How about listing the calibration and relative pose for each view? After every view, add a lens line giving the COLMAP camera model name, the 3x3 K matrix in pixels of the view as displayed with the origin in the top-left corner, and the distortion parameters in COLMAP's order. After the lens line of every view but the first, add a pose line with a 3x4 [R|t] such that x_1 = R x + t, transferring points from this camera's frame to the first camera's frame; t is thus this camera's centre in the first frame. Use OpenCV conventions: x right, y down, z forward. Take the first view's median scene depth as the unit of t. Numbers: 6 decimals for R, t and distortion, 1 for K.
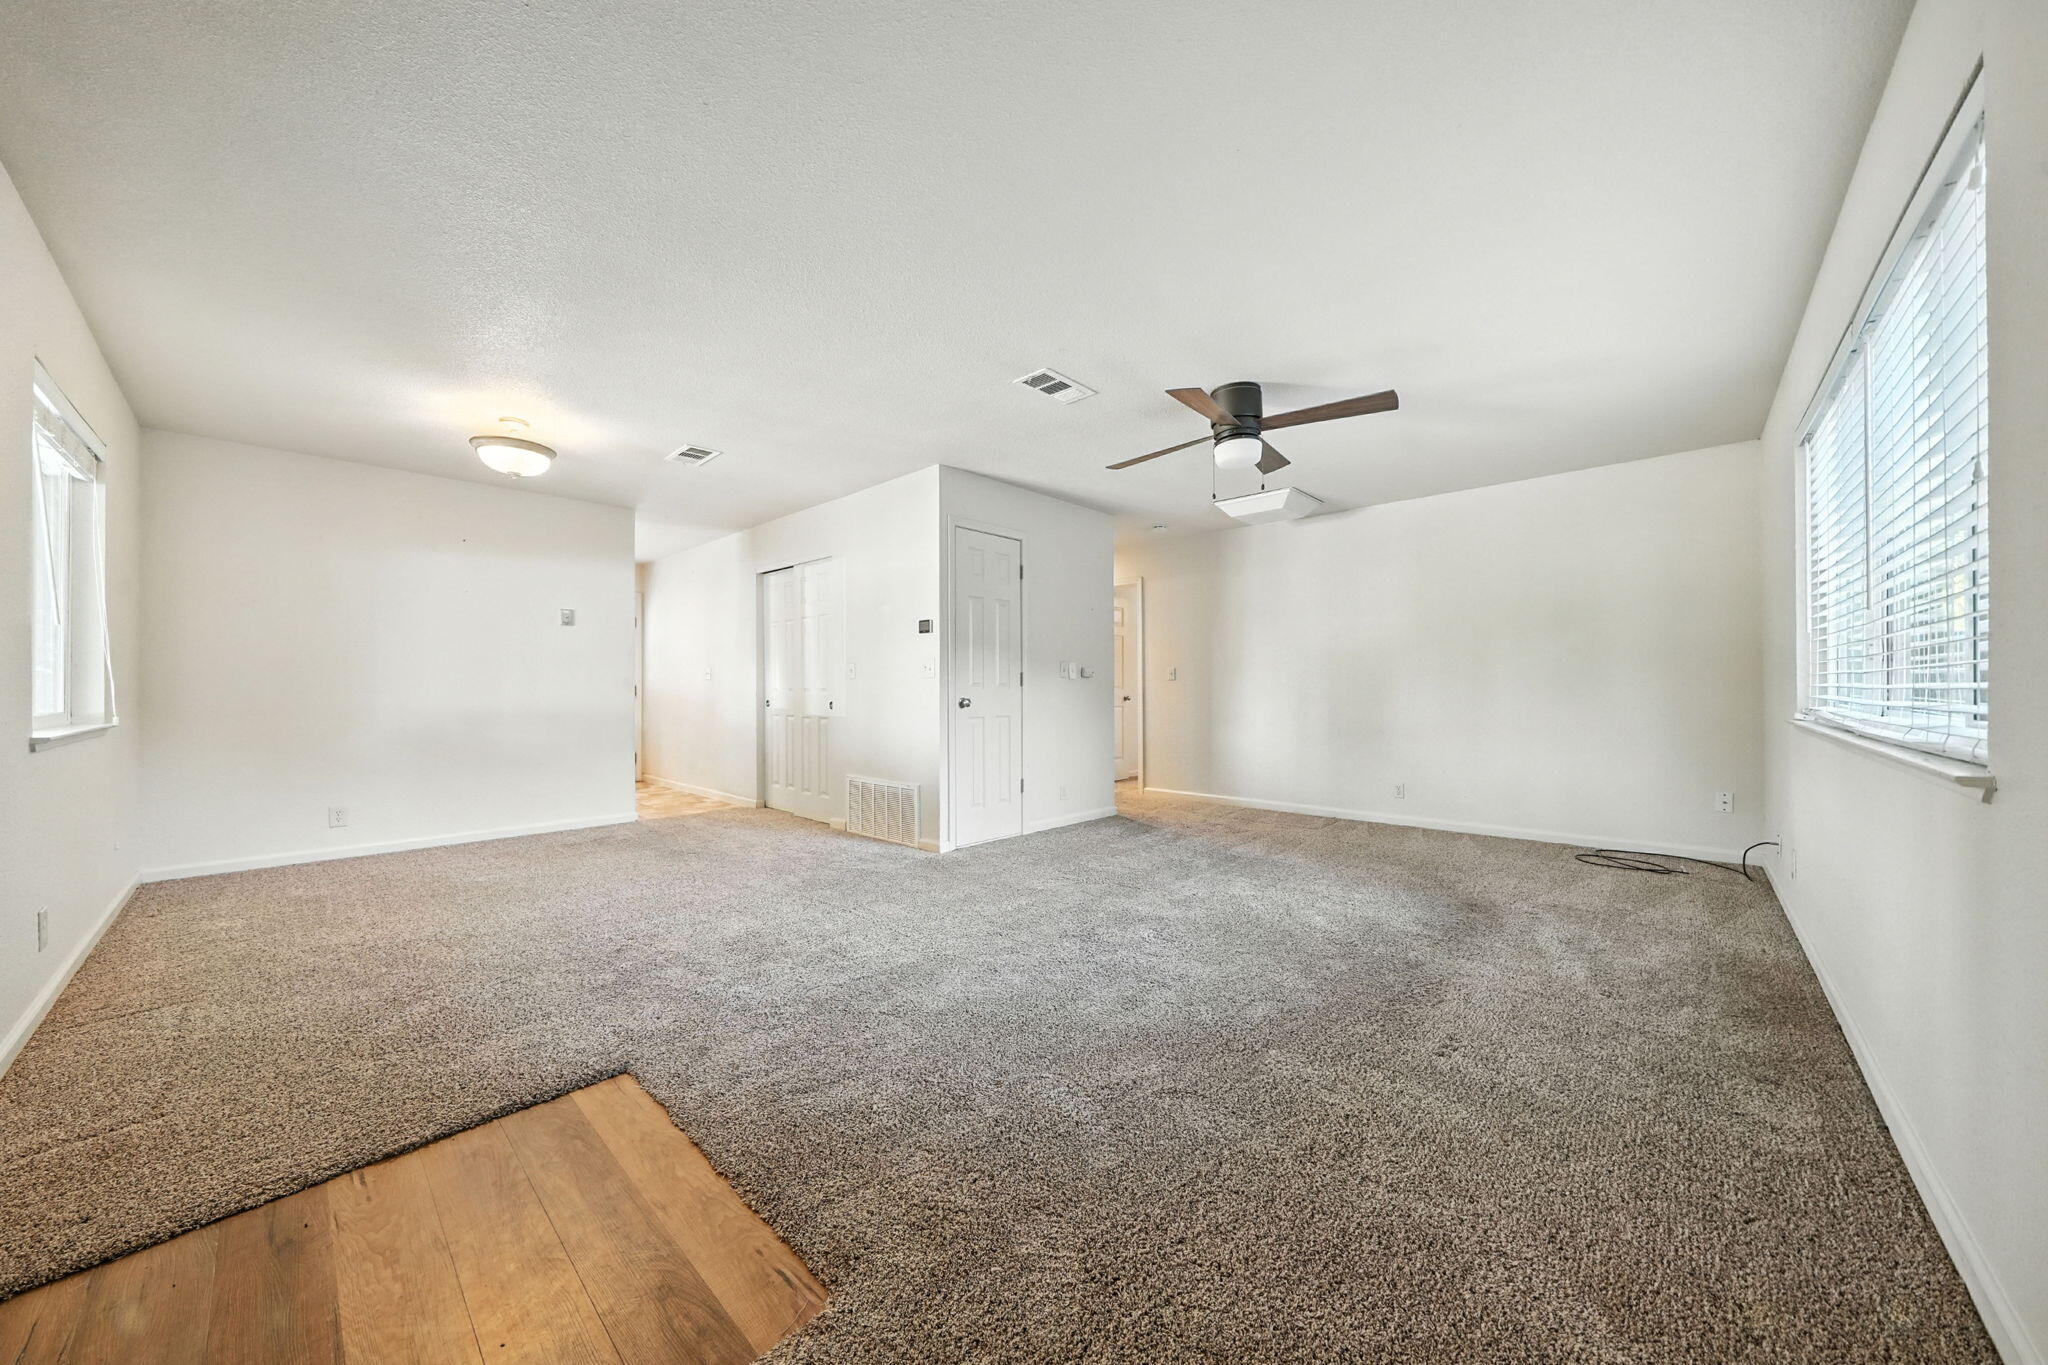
lens RADIAL K [[705.5, 0, 1005.2], [0, 705.5, 692.4], [0, 0, 1]] dist [-0.001285, 0.000017]
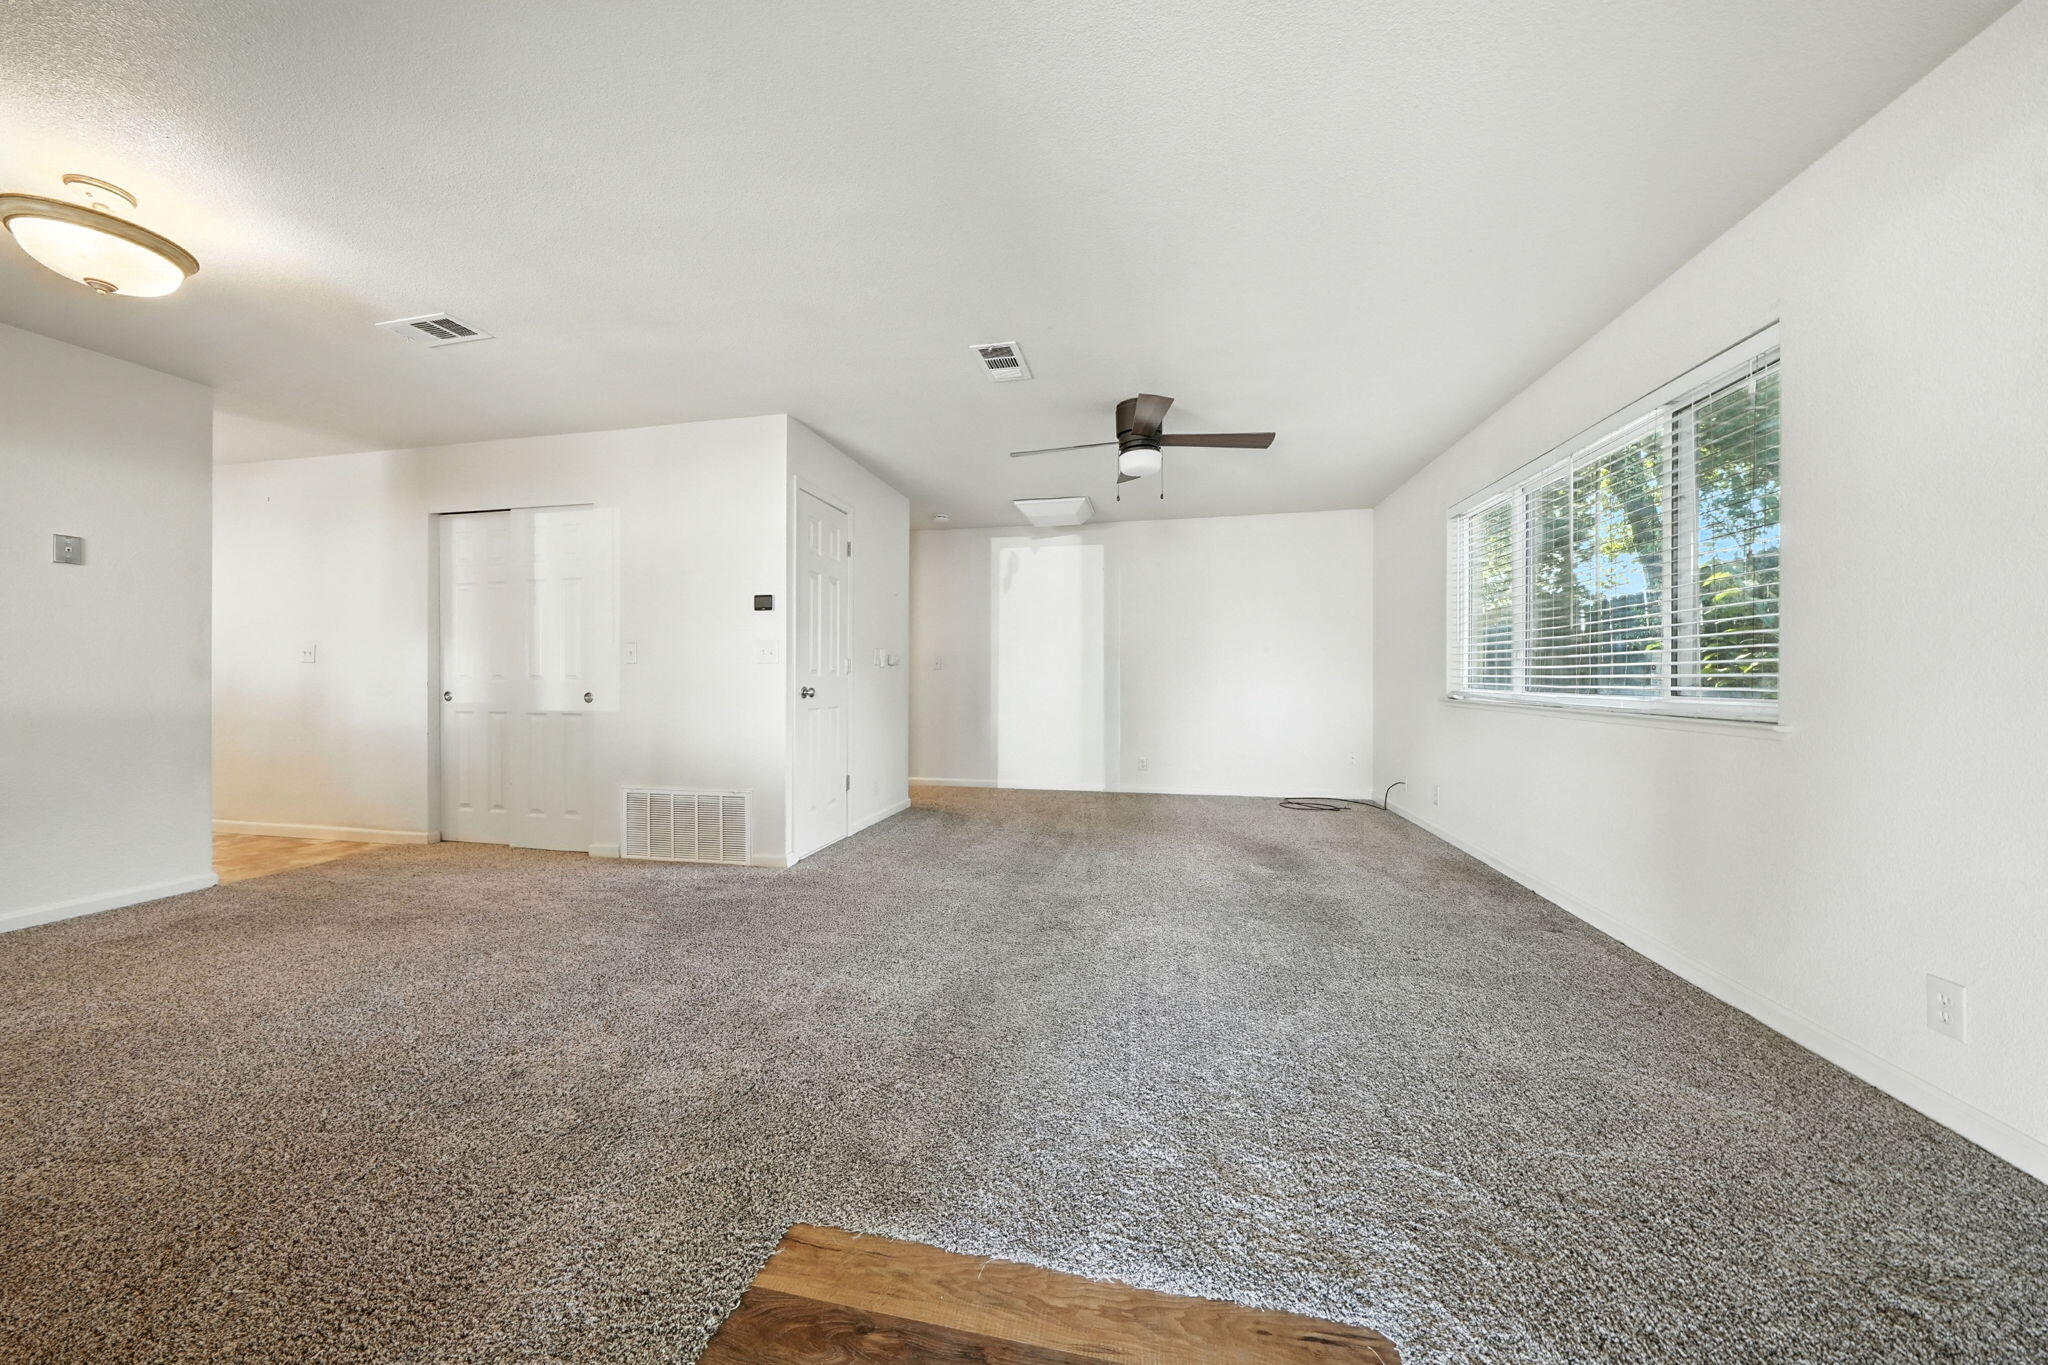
lens RADIAL K [[705.5, 0, 1003.6], [0, 705.5, 683.8], [0, 0, 1]] dist [0.000629, 0.000016]
pose [[0.852884, -0.000509, 0.522100, -0.309917], [-0.000459, 0.999998, 0.001724, 0.002457], [-0.522100, -0.001710, 0.852883, 0.127810]]
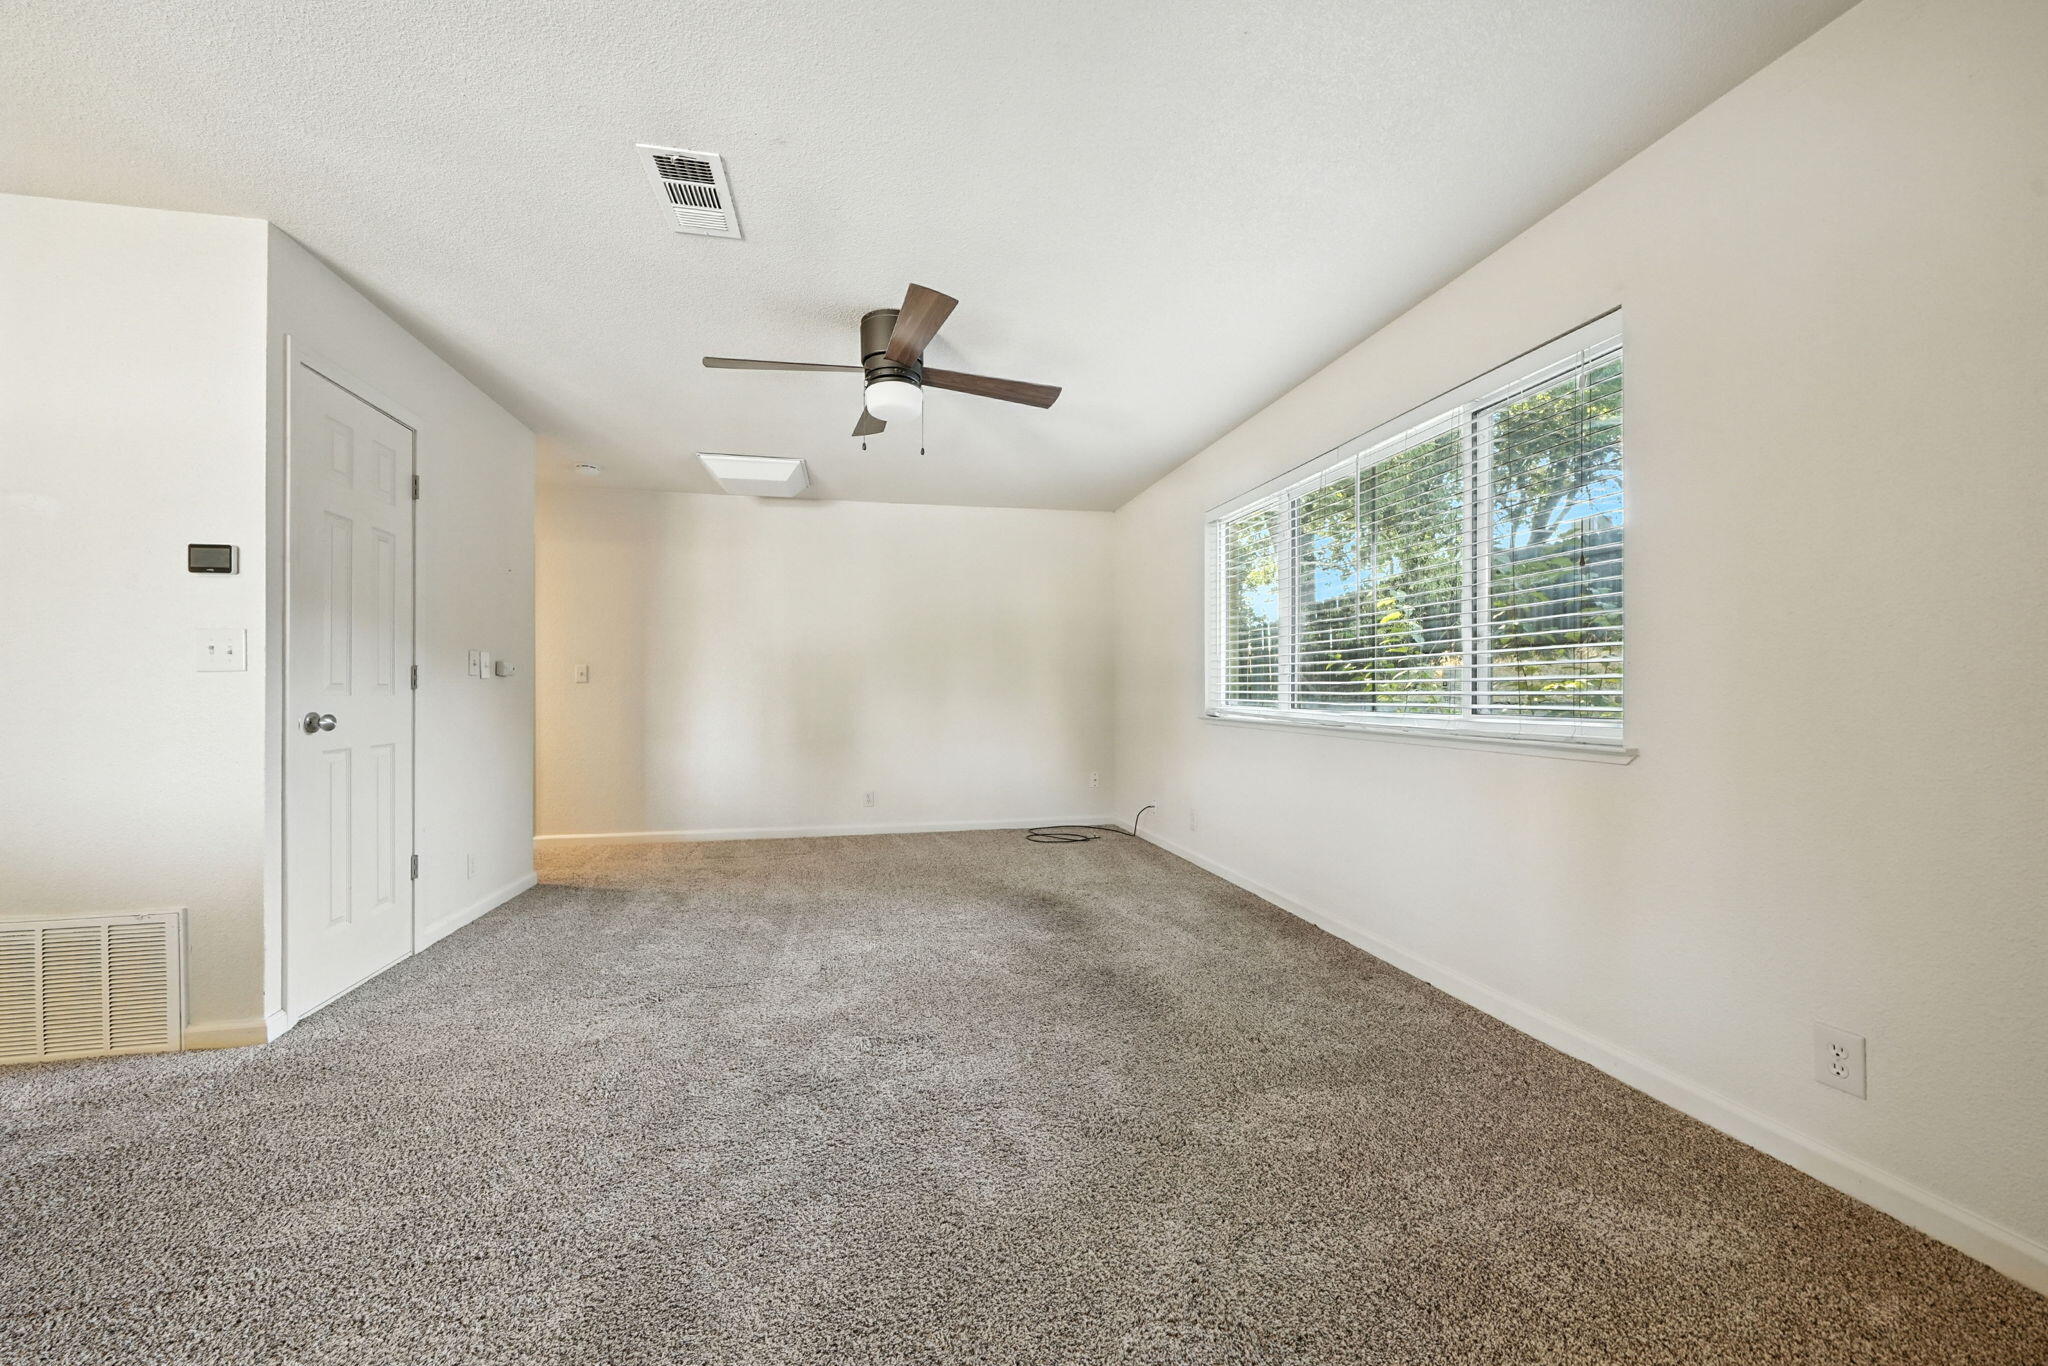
lens RADIAL K [[750.0, 0, 1003.4], [0, 750.0, 692.8], [0, 0, 1]] dist [-0.002267, -0.000054]
pose [[0.570568, 0.001839, 0.821248, -0.218743], [0.003827, 0.999981, -0.004898, -0.002047], [-0.821241, 0.005938, 0.570550, 0.301630]]
